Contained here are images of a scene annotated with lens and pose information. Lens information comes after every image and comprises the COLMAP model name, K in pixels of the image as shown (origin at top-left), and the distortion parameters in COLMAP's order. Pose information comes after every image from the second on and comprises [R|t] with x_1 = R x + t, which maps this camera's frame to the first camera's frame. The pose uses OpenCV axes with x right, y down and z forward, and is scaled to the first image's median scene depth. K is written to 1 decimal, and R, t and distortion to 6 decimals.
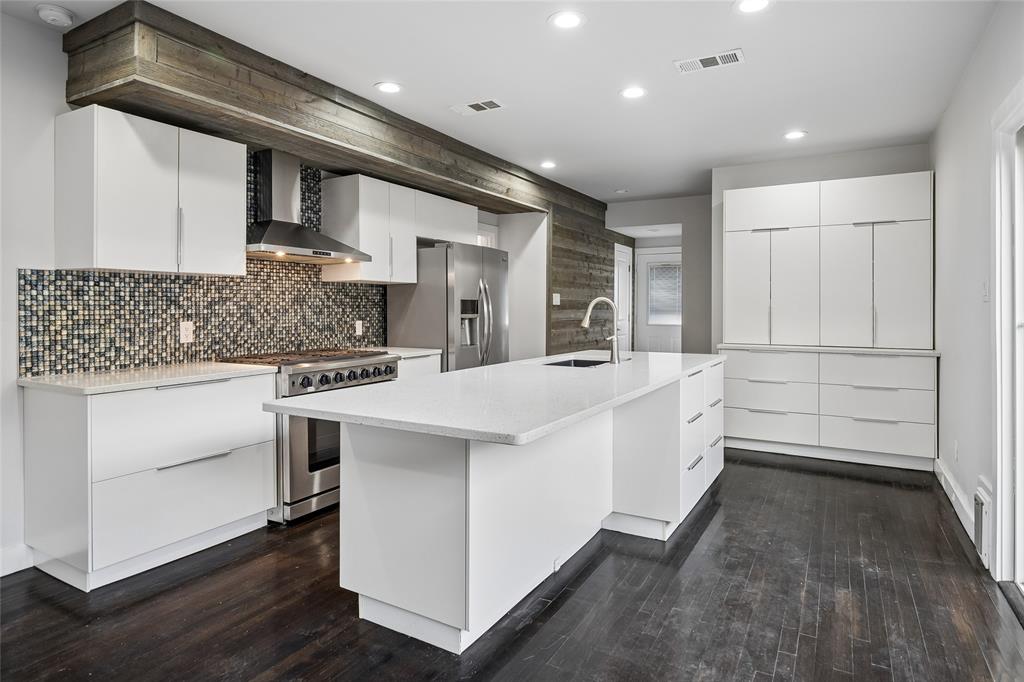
lens RADIAL K [[570.4, 0, 511.4], [0, 570.4, 314.4], [0, 0, 1]] dist [0.000372, 0.000166]
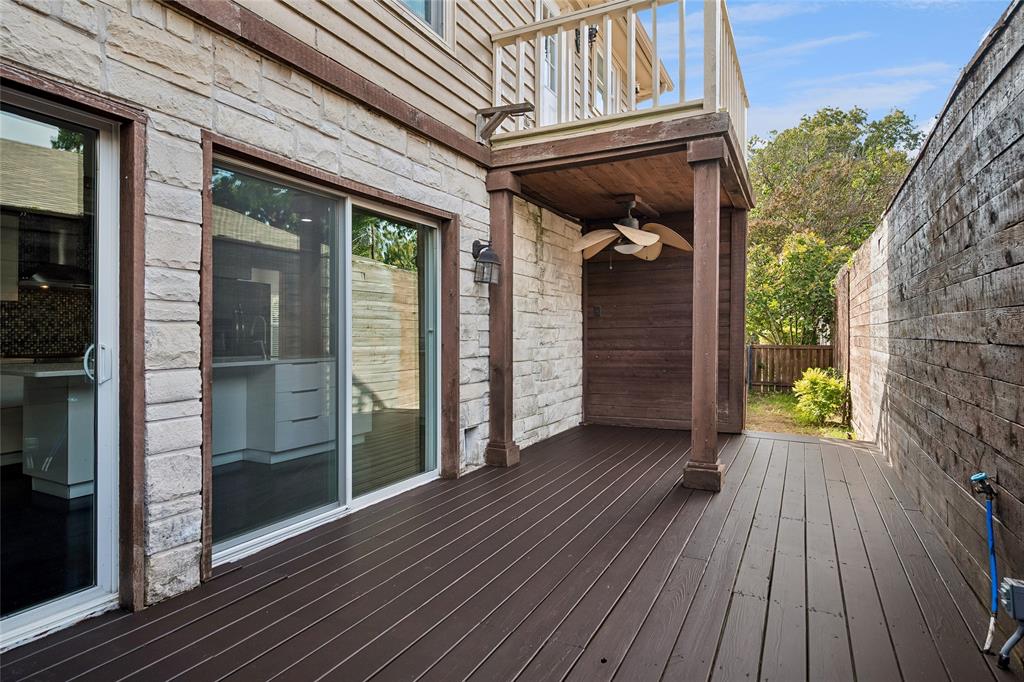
lens RADIAL K [[563.7, 0, 512.0], [0, 563.7, 341.0], [0, 0, 1]] dist [0.000851, 0.000319]
pose [[0.998620, 0.001510, 0.052497, 0.697679], [-0.001475, 0.999999, -0.000689, 0.035162], [-0.052498, 0.000610, 0.998621, -0.525425]]
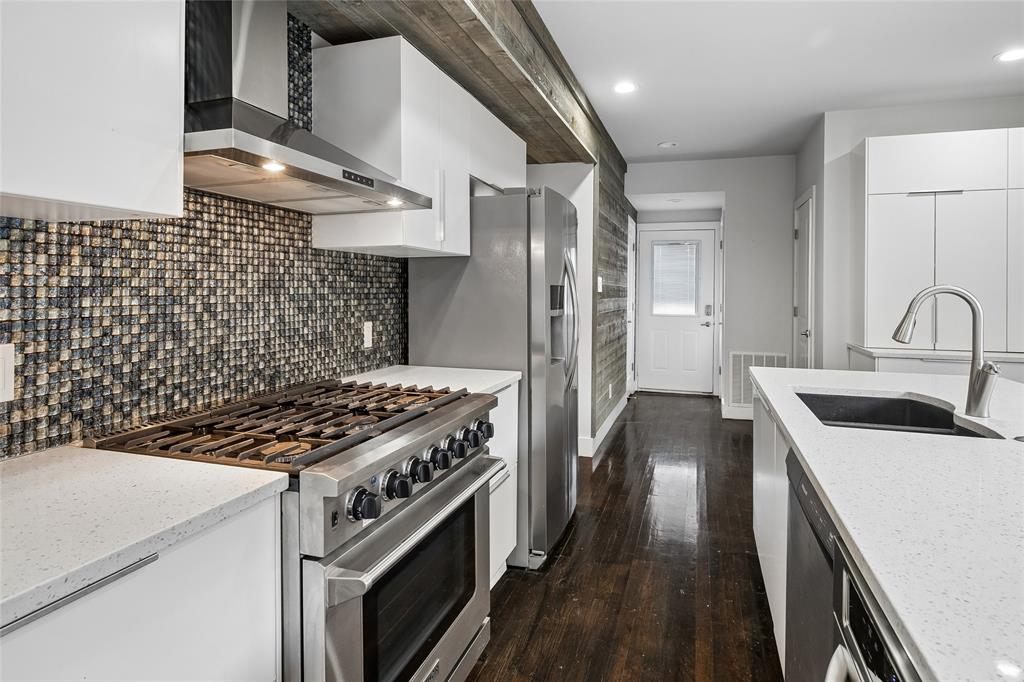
lens RADIAL K [[562.7, 0, 515.5], [0, 562.7, 297.2], [0, 0, 1]] dist [-0.002357, -0.000794]
pose [[0.978216, 0.002746, 0.207573, -0.293224], [-0.002765, 0.999996, -0.000197, -0.015875], [-0.207573, -0.000381, 0.978219, 0.534106]]
